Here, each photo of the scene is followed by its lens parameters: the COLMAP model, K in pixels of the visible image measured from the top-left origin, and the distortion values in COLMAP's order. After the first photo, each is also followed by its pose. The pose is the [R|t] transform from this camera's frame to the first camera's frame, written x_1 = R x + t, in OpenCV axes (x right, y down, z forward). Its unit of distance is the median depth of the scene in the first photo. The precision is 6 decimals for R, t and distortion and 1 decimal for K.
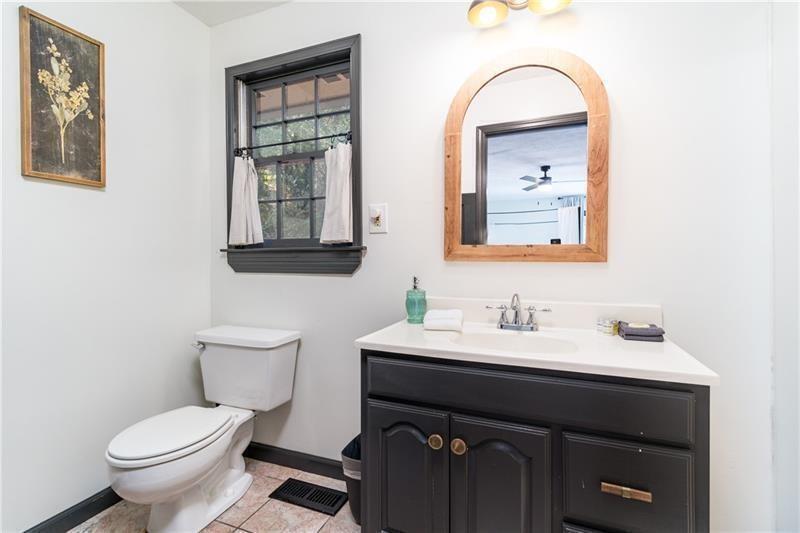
lens RADIAL K [[365.1, 0, 400.0], [0, 365.1, 266.5], [0, 0, 1]] dist [-0.001439, -0.000252]
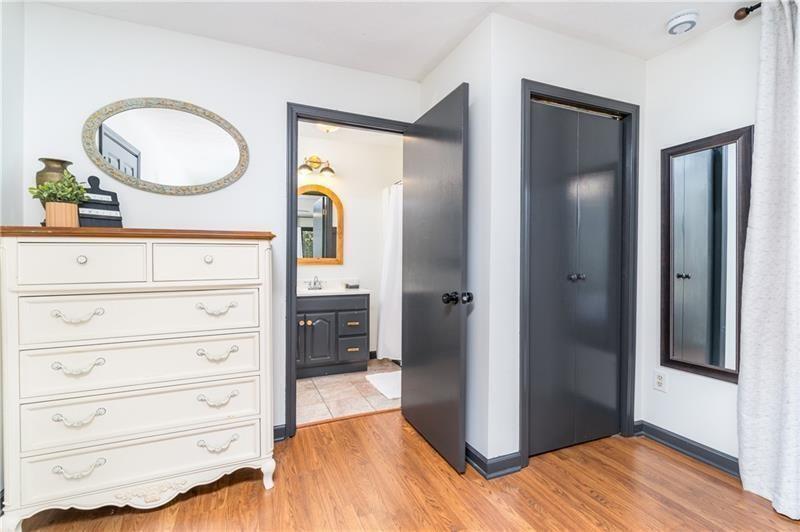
lens RADIAL K [[365.1, 0, 400.0], [0, 365.1, 266.0], [0, 0, 1]] dist [-0.001439, -0.000252]
pose [[0.716489, -0.008340, 0.697549, -1.194293], [0.014763, 0.999886, -0.003209, 0.018681], [-0.697442, 0.012597, 0.716530, -1.474613]]
